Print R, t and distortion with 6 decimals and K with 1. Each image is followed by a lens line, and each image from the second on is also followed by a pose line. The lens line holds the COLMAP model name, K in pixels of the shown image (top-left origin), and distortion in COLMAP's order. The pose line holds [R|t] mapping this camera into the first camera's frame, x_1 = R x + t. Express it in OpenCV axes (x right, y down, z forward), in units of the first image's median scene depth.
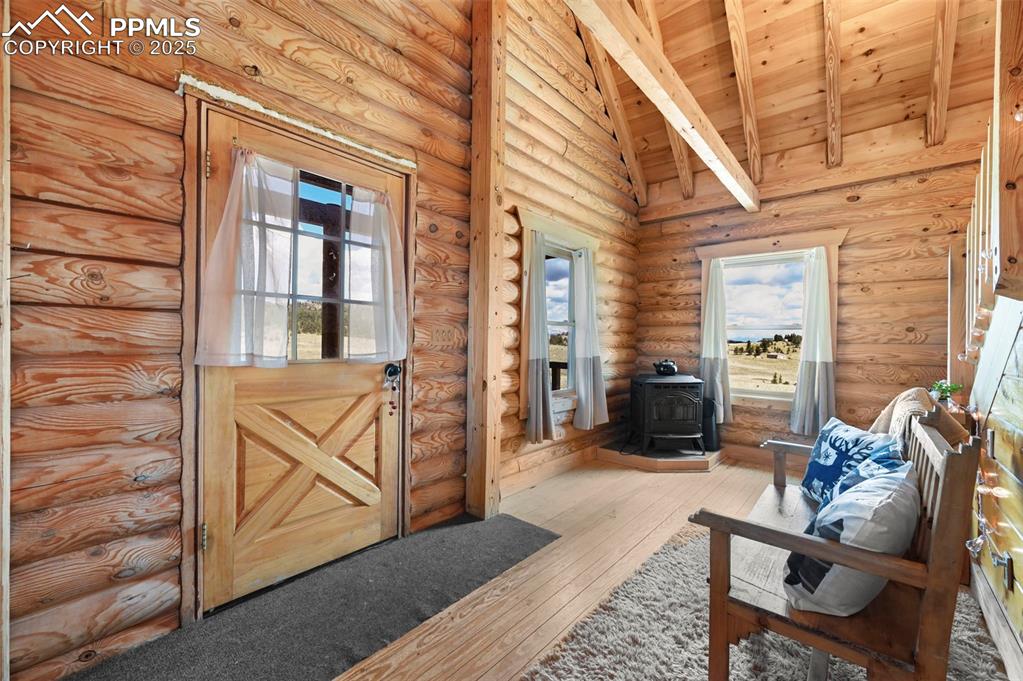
lens RADIAL K [[403.5, 0, 514.1], [0, 403.5, 348.0], [0, 0, 1]] dist [-0.001652, 0.000017]
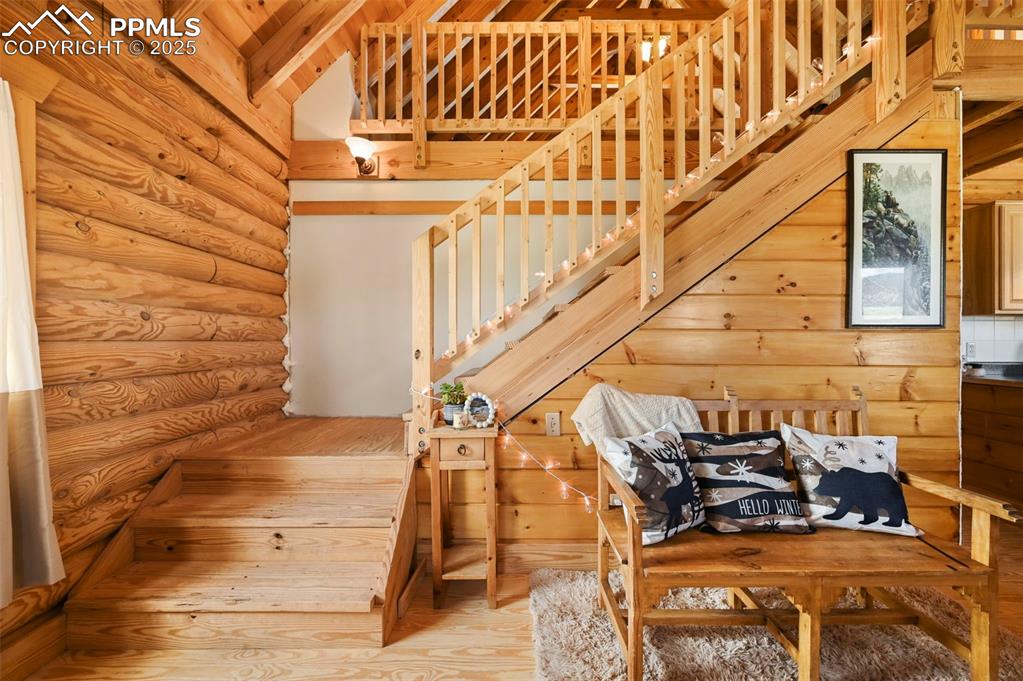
lens RADIAL K [[395.1, 0, 511.5], [0, 395.1, 340.5], [0, 0, 1]] dist [-0.000524, -0.000014]
pose [[-0.654697, -0.007636, 0.755853, 0.200981], [0.007950, 0.999824, 0.016987, -0.016033], [-0.755849, 0.017131, -0.654521, 0.970047]]
